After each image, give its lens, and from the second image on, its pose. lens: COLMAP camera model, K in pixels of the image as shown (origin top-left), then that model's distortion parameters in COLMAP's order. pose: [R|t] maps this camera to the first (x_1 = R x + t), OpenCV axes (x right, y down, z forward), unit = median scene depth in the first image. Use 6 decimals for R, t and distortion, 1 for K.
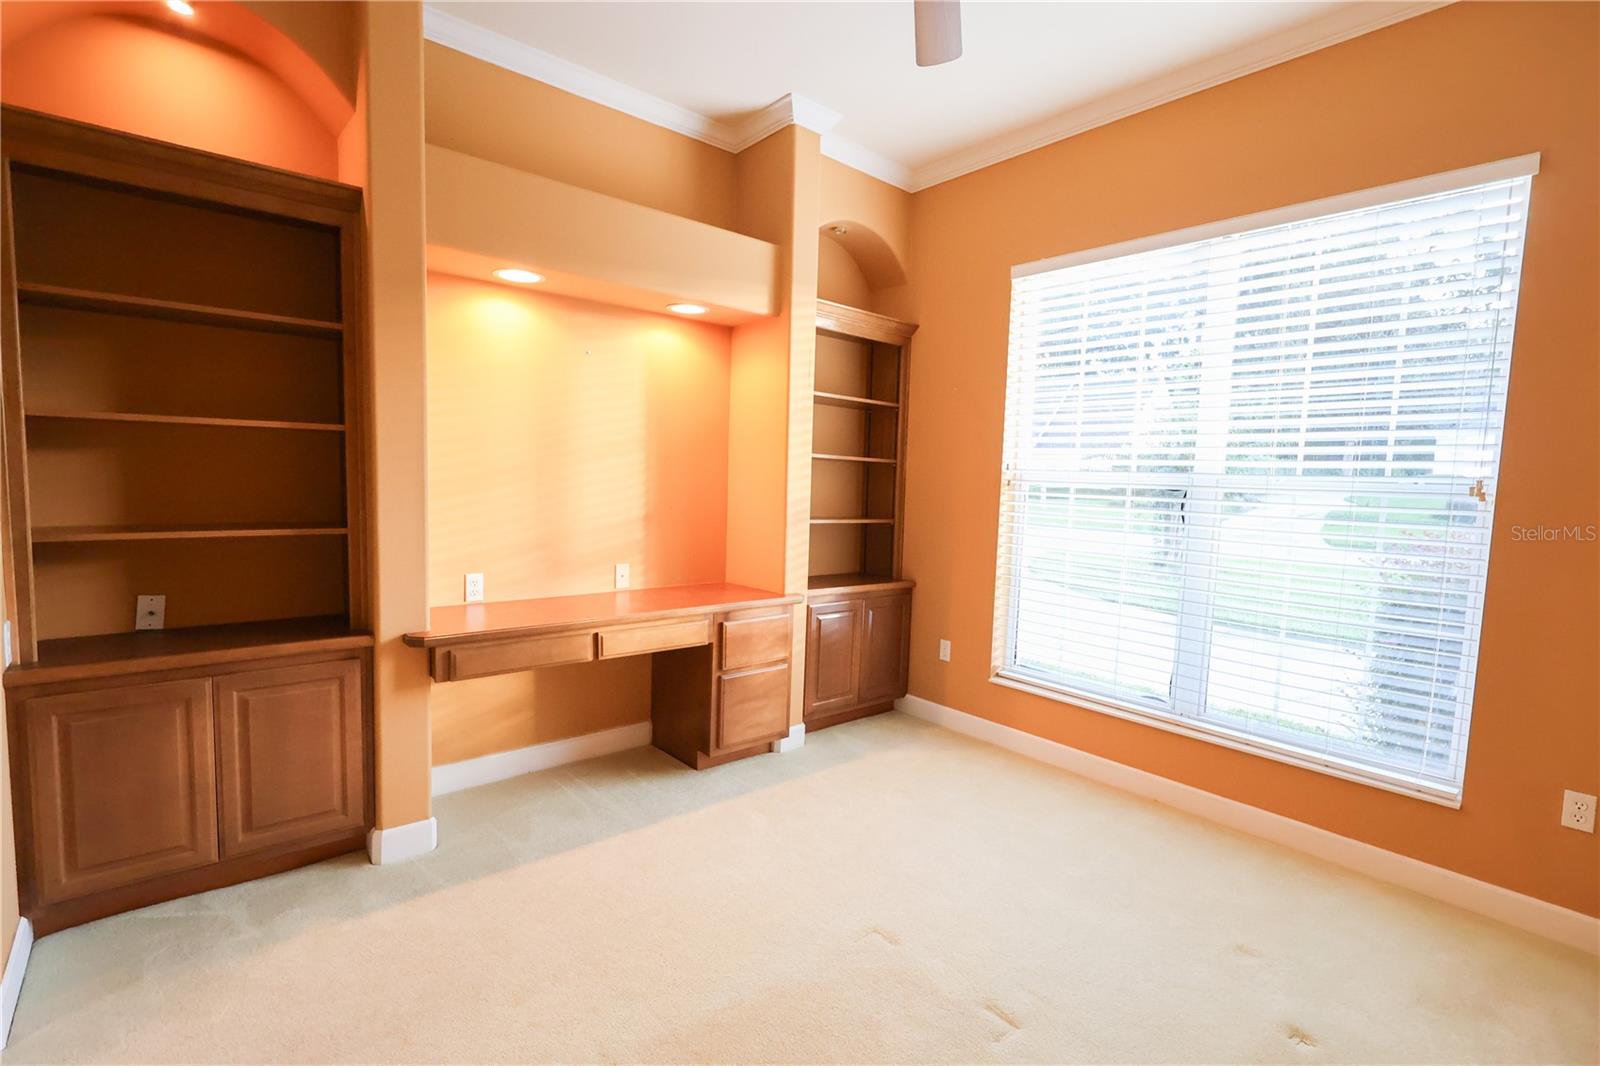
lens RADIAL K [[747.5, 0, 797.4], [0, 747.5, 535.9], [0, 0, 1]] dist [-0.001709, 0.000616]
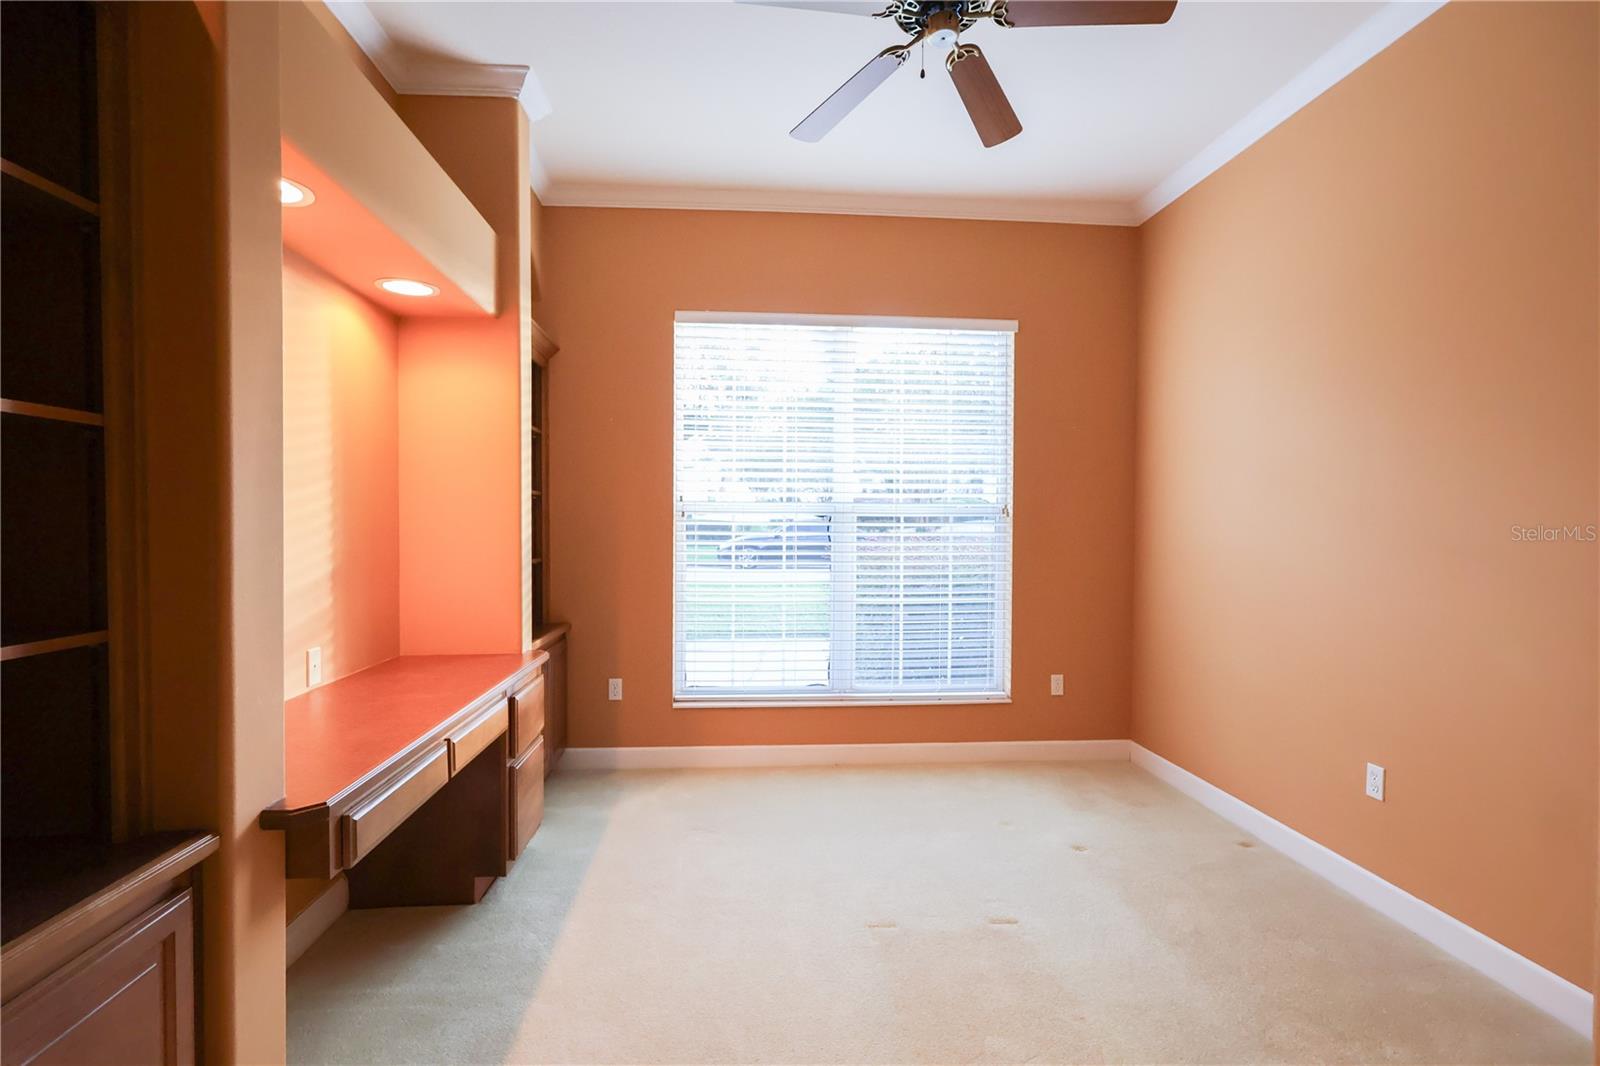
lens RADIAL K [[771.2, 0, 800.0], [0, 771.2, 533.0], [0, 0, 1]] dist [0.002346, -0.000108]
pose [[0.582044, -0.041137, 0.812116, -0.564002], [0.081189, 0.996669, -0.007703, -0.024849], [-0.809094, 0.070418, 0.583445, 0.263032]]
